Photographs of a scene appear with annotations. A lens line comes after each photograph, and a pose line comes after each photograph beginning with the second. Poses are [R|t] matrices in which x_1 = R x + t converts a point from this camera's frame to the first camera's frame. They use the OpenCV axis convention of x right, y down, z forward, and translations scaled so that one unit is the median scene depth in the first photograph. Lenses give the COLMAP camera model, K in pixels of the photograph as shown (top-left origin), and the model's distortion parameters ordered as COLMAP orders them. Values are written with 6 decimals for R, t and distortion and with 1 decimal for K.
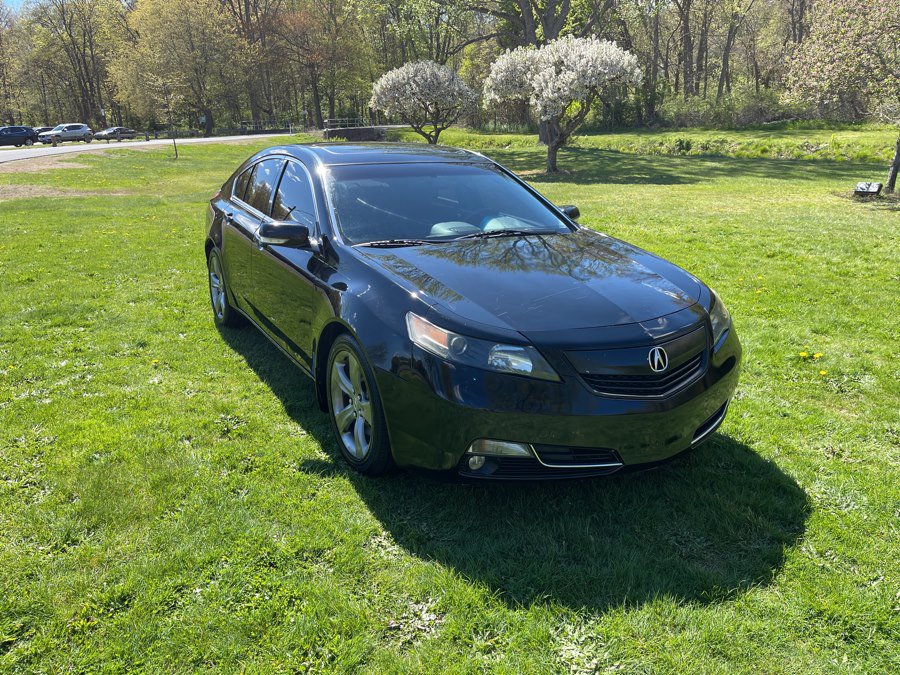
lens RADIAL K [[685.4, 0, 446.9], [0, 685.4, 333.3], [0, 0, 1]] dist [0.081749, -0.116165]
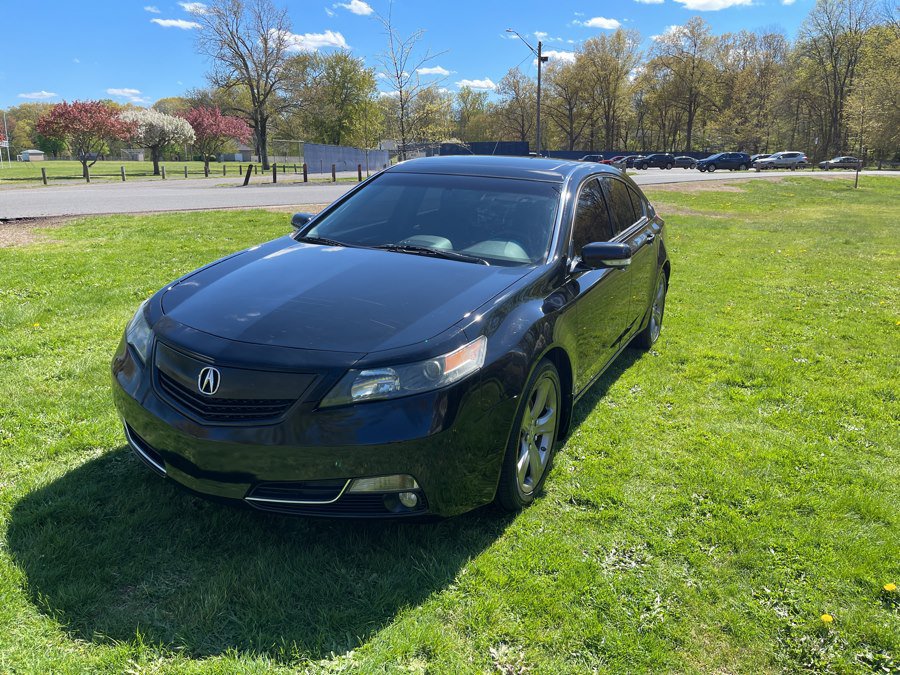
lens RADIAL K [[685.4, 0, 452.4], [0, 685.4, 329.5], [0, 0, 1]] dist [0.081749, -0.116165]
pose [[0.554476, 0.230142, -0.799744, 0.574328], [-0.266129, 0.959573, 0.091624, -0.093962], [0.788499, 0.162032, 0.593308, 0.336923]]
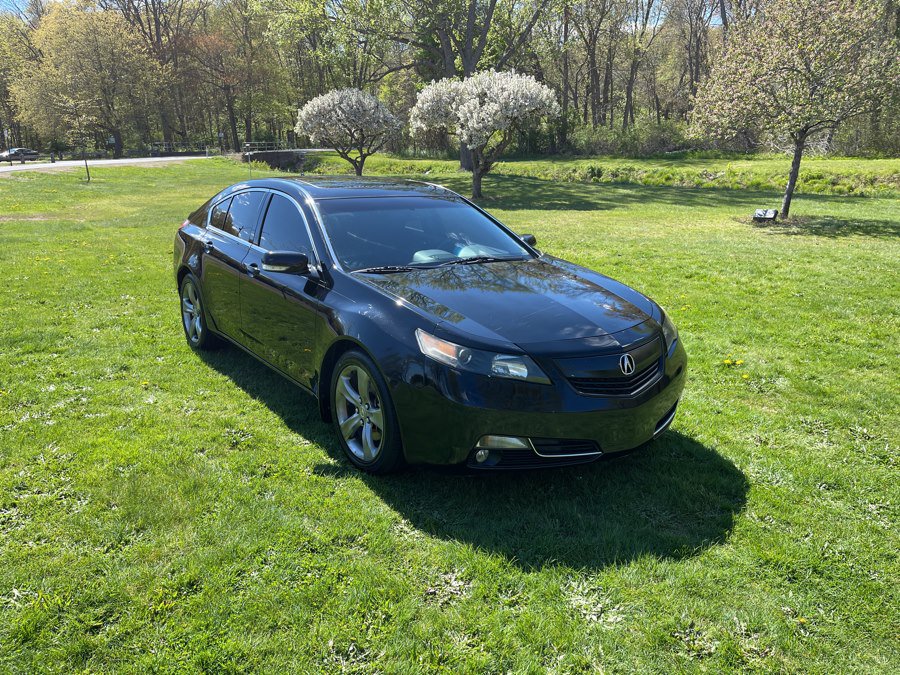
lens RADIAL K [[685.4, 0, 449.0], [0, 685.4, 335.6], [0, 0, 1]] dist [0.081749, -0.116165]
pose [[0.992696, -0.019990, 0.118972, -0.069553], [0.023443, 0.999342, -0.027694, 0.006645], [-0.118340, 0.030281, 0.992511, -0.076188]]
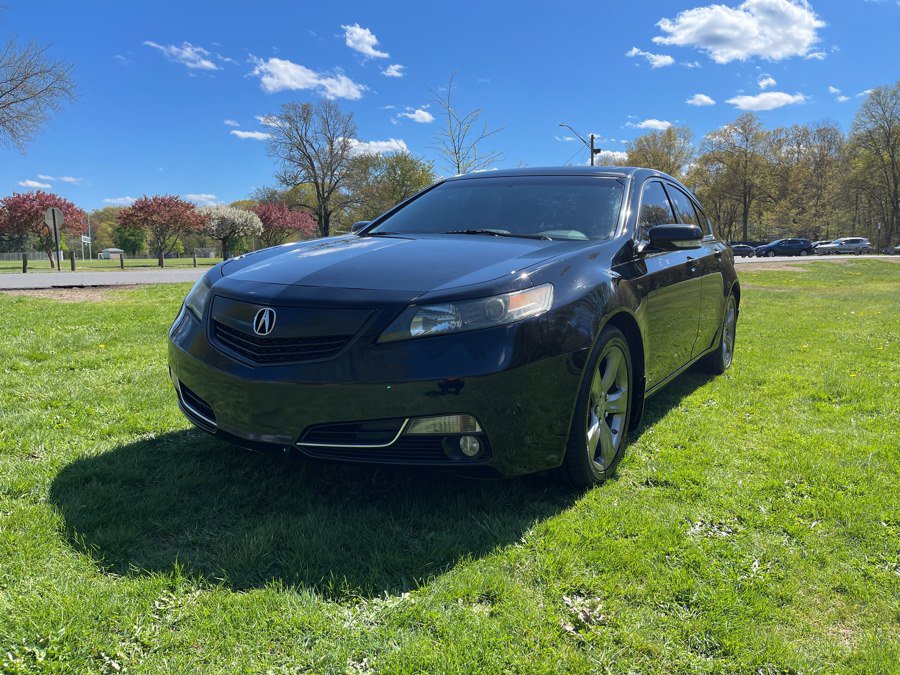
lens RADIAL K [[685.4, 0, 454.9], [0, 685.4, 331.0], [0, 0, 1]] dist [0.081749, -0.116165]
pose [[0.490948, 0.120358, -0.862835, 0.568431], [-0.266331, 0.963730, -0.017109, 0.000040], [0.829481, 0.238199, 0.505196, 0.365102]]
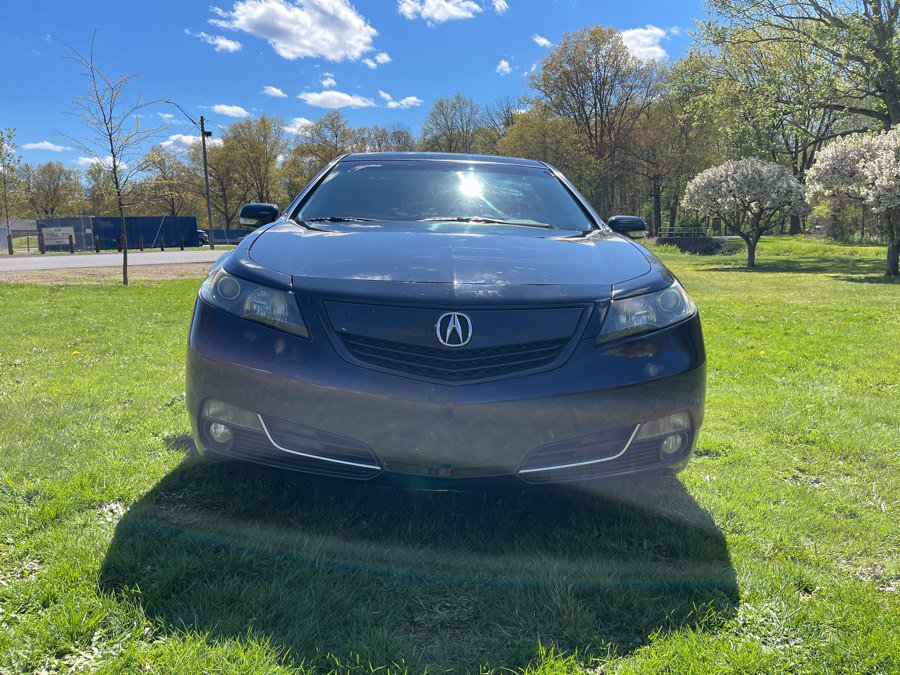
lens RADIAL K [[685.4, 0, 447.1], [0, 685.4, 337.8], [0, 0, 1]] dist [0.081749, -0.116165]
pose [[0.880828, 0.086020, -0.465556, 0.300535], [-0.155903, 0.981210, -0.113671, 0.061012], [0.447031, 0.172706, 0.877688, 0.184537]]
